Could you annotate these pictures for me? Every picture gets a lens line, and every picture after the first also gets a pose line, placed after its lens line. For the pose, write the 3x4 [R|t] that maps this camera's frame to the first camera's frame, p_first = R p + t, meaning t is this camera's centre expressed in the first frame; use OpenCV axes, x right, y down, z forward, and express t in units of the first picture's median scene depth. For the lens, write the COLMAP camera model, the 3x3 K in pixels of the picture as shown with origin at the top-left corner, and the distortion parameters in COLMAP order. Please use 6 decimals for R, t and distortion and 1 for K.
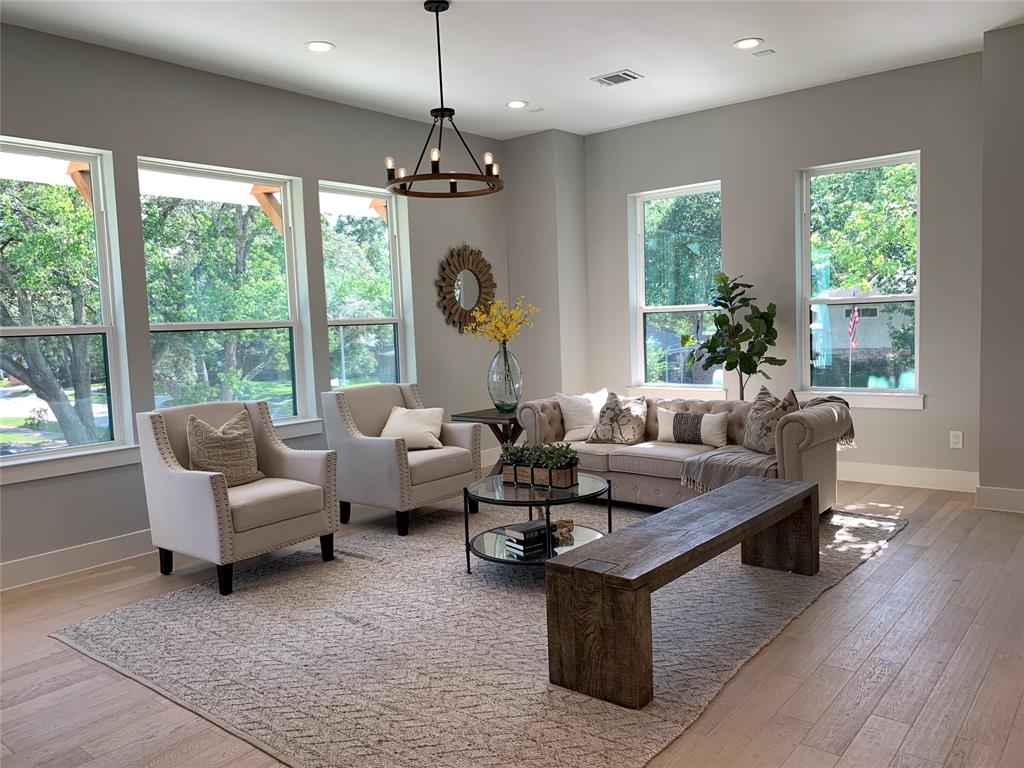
lens RADIAL K [[780.5, 0, 513.3], [0, 780.5, 387.5], [0, 0, 1]] dist [0.025660, -0.059361]
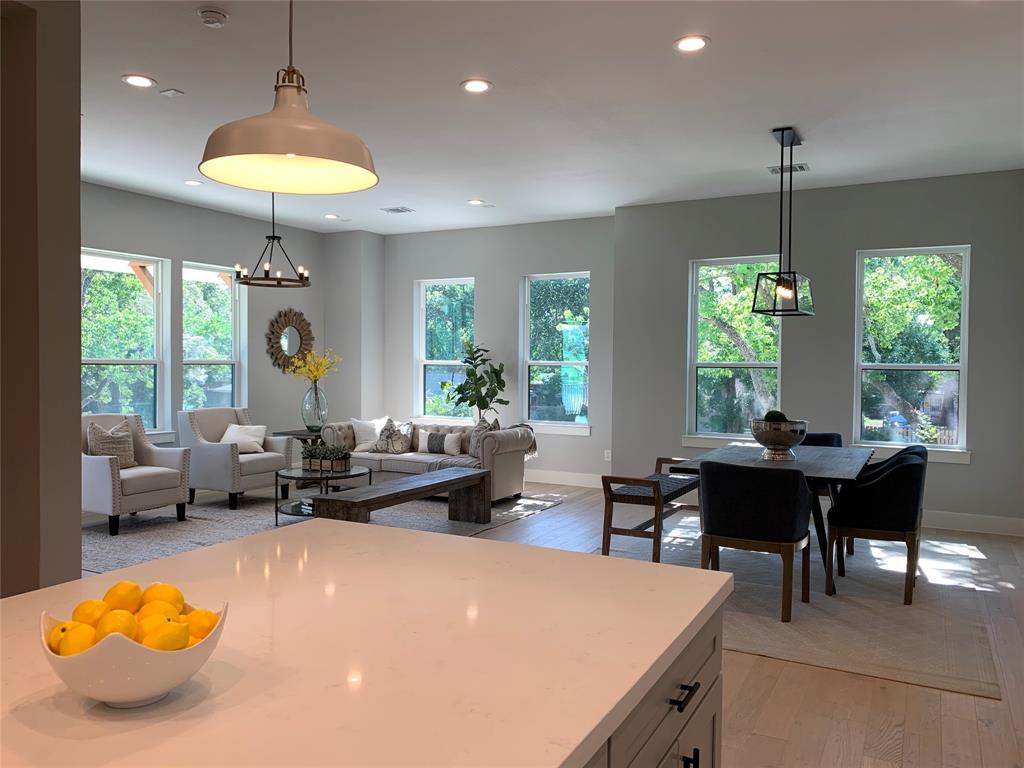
lens RADIAL K [[780.5, 0, 511.3], [0, 780.5, 381.3], [0, 0, 1]] dist [0.025660, -0.059361]
pose [[0.979155, 0.041123, 0.198910, 0.059458], [-0.028241, 0.997341, -0.067175, 0.028777], [-0.201143, 0.060157, 0.977713, -0.485048]]
